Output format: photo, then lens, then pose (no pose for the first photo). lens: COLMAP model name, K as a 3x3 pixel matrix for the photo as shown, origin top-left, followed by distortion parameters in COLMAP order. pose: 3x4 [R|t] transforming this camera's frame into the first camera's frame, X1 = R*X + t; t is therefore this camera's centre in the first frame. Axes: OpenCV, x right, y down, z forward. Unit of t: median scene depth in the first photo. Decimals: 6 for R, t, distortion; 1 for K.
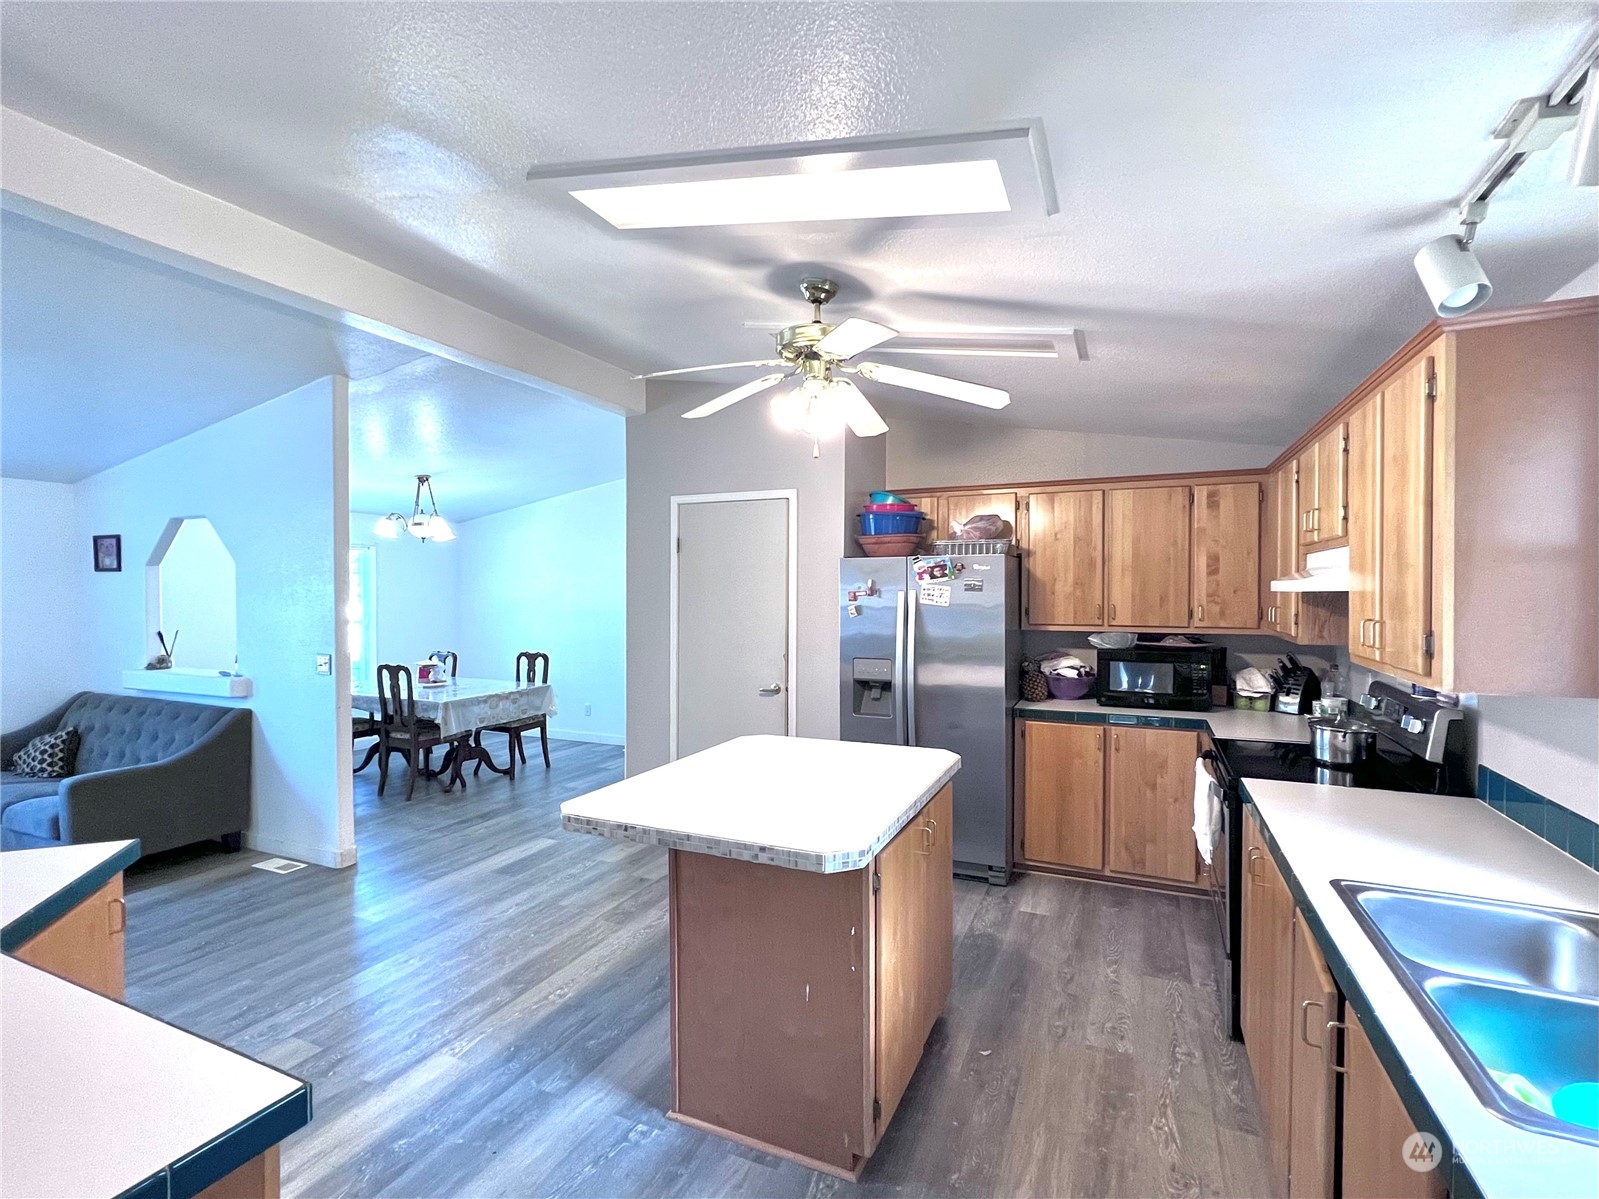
lens RADIAL K [[742.8, 0, 804.1], [0, 742.8, 608.3], [0, 0, 1]] dist [-0.000850, -0.000060]
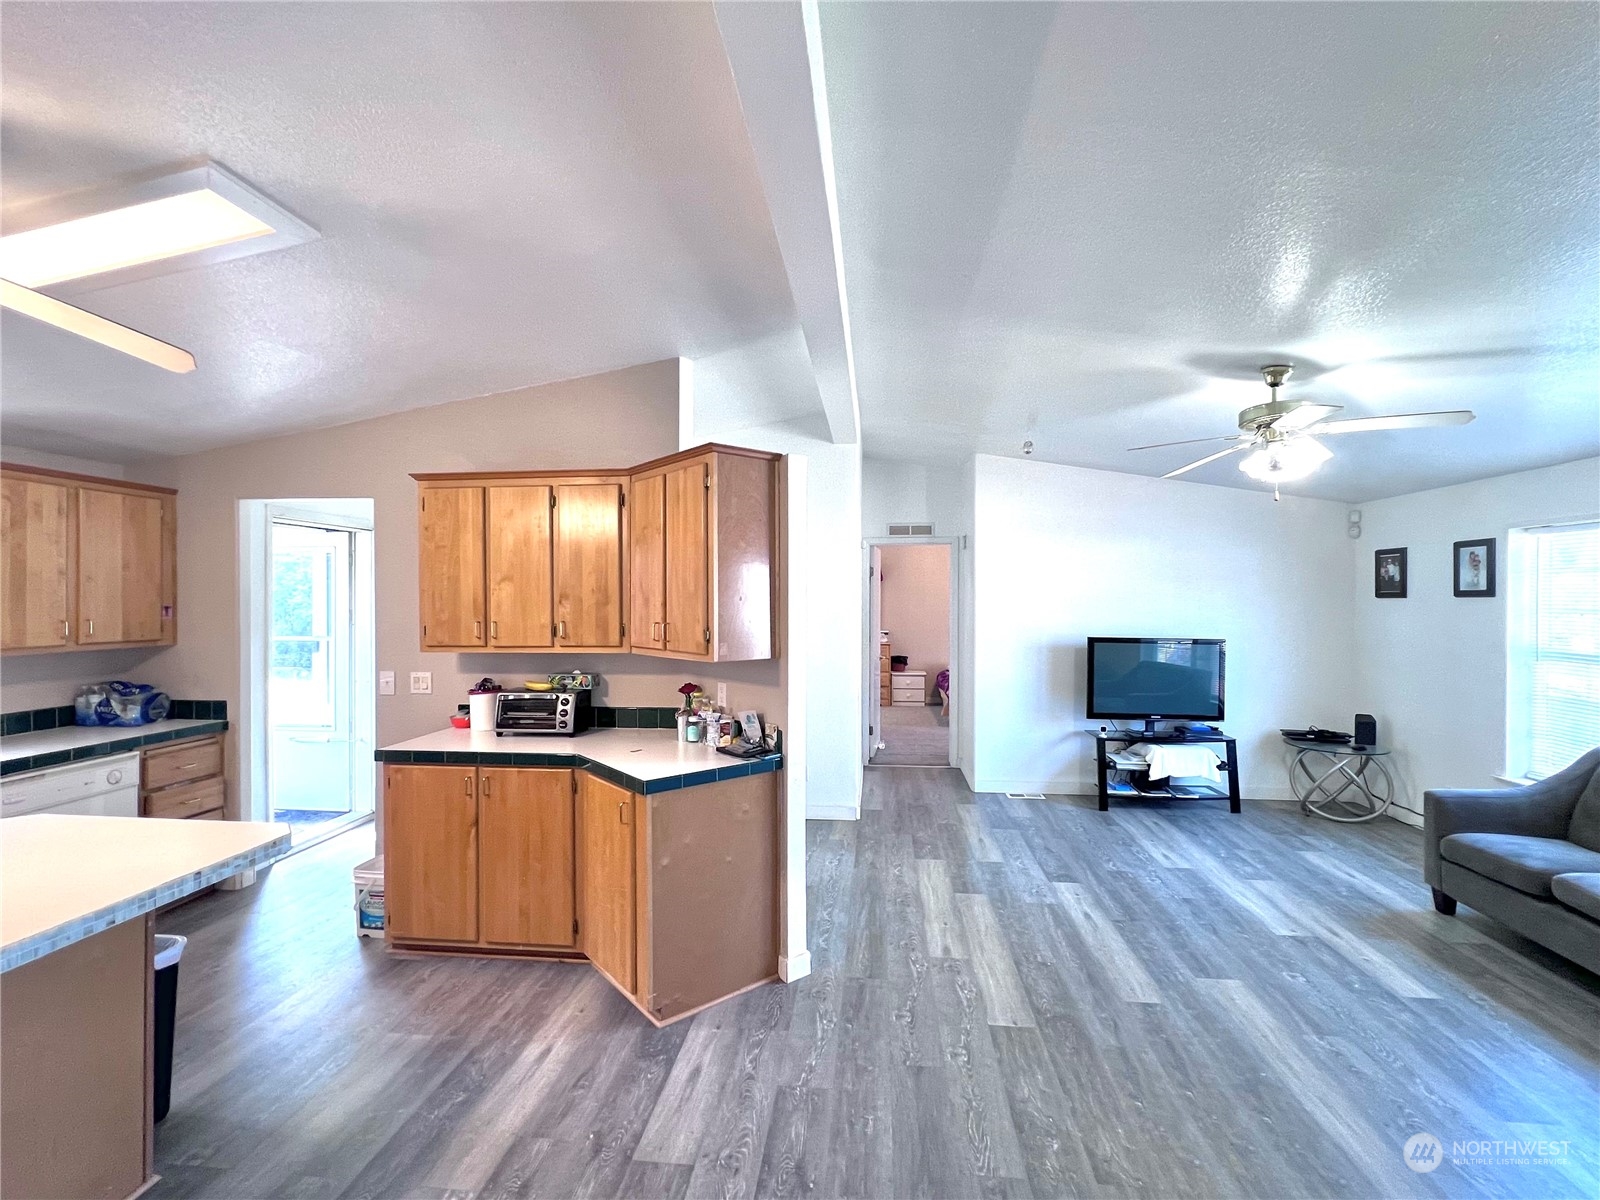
lens RADIAL K [[727.8, 0, 801.6], [0, 727.8, 603.1], [0, 0, 1]] dist [-0.000900, 0.000280]
pose [[-0.951333, 0.000916, -0.308165, -0.355584], [-0.007427, 0.999637, 0.025901, -0.029302], [0.308077, 0.026929, -0.950980, 1.114524]]
